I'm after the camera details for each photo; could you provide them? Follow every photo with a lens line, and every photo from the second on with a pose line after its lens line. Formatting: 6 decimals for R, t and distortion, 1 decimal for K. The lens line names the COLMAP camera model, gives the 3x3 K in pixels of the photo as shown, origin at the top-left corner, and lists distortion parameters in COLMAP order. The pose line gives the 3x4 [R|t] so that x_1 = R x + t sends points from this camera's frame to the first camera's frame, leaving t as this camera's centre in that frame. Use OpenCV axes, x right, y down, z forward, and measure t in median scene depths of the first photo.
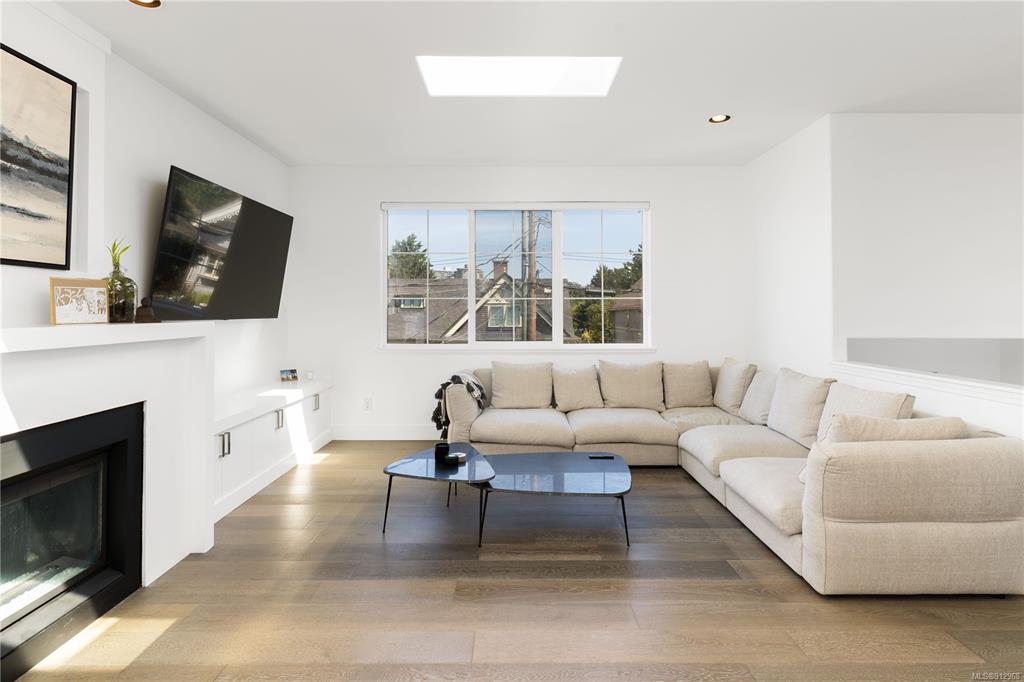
lens RADIAL K [[504.1, 0, 525.0], [0, 504.1, 306.3], [0, 0, 1]] dist [0.000717, 0.000968]
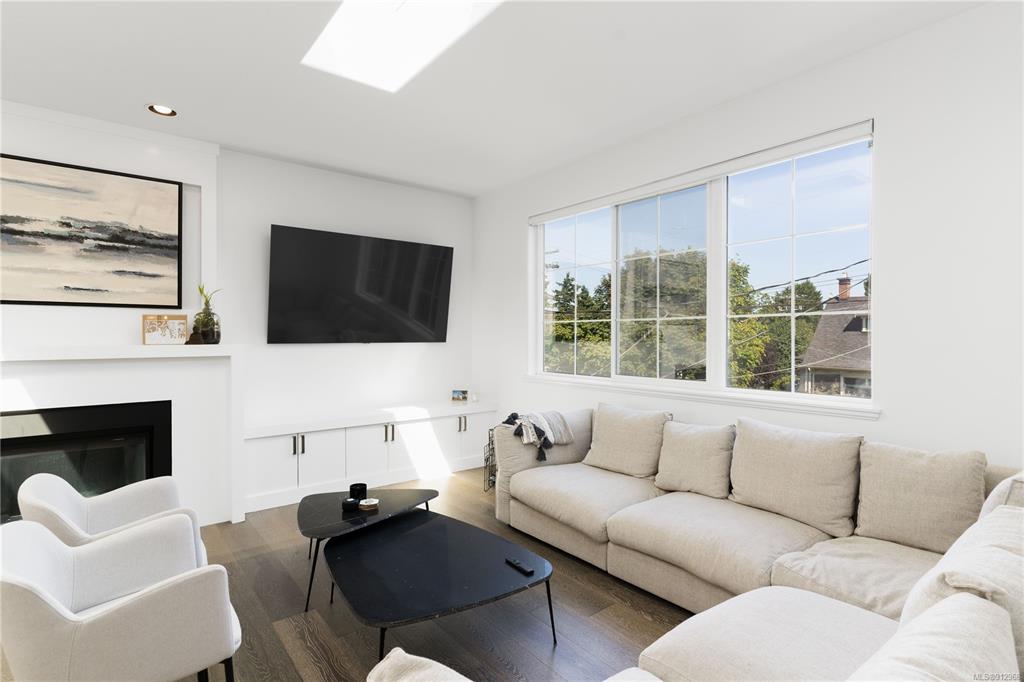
lens RADIAL K [[504.1, 0, 501.2], [0, 504.1, 340.9], [0, 0, 1]] dist [0.000717, 0.000968]
pose [[0.621104, 0.009087, -0.783676, 0.878705], [0.007380, 0.999821, 0.017443, 0.004315], [0.783694, -0.016617, 0.620925, 0.823534]]
